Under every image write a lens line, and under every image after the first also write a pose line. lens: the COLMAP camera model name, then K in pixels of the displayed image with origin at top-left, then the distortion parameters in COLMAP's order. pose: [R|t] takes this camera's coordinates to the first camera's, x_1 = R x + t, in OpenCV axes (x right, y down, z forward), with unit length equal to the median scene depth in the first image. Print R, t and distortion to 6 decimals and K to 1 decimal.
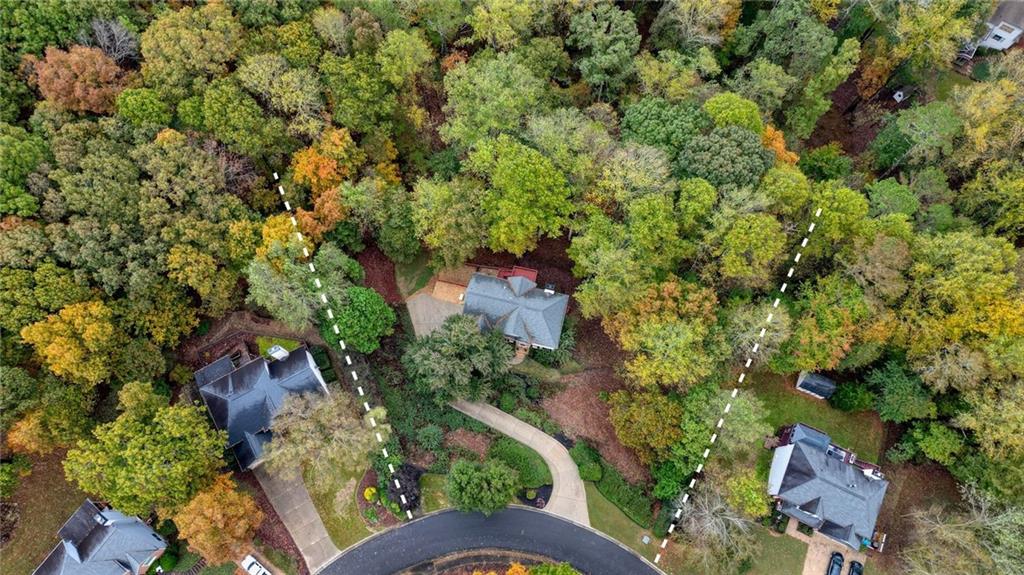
lens RADIAL K [[413.7, 0, 512.0], [0, 413.7, 287.5], [0, 0, 1]] dist [-0.000373, -0.000040]
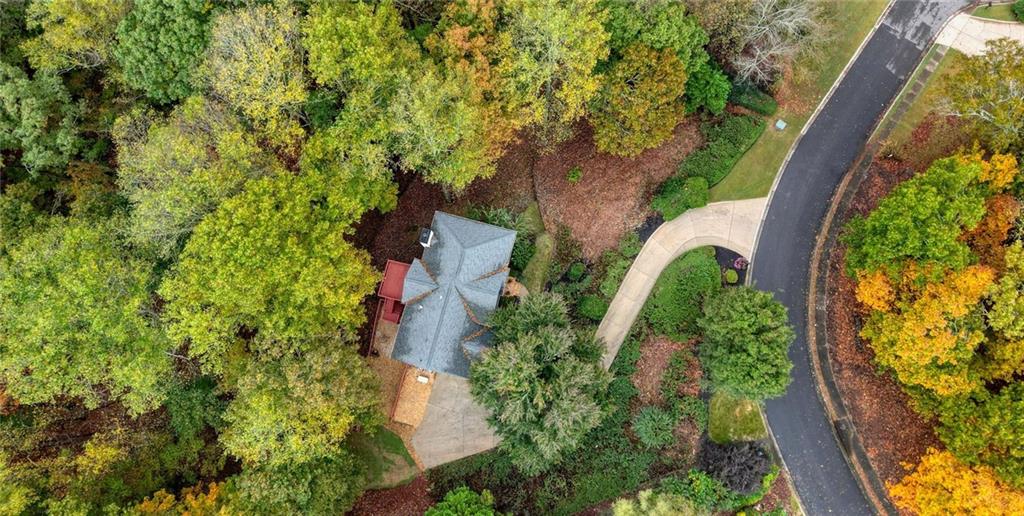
lens RADIAL K [[570.5, 0, 511.5], [0, 570.5, 233.5], [0, 0, 1]] dist [0.003526, -0.000669]
pose [[0.032706, -0.989654, 0.139696, -0.028364], [0.977133, 0.061043, 0.203678, -0.059780], [-0.210099, 0.129840, 0.969020, 0.133126]]
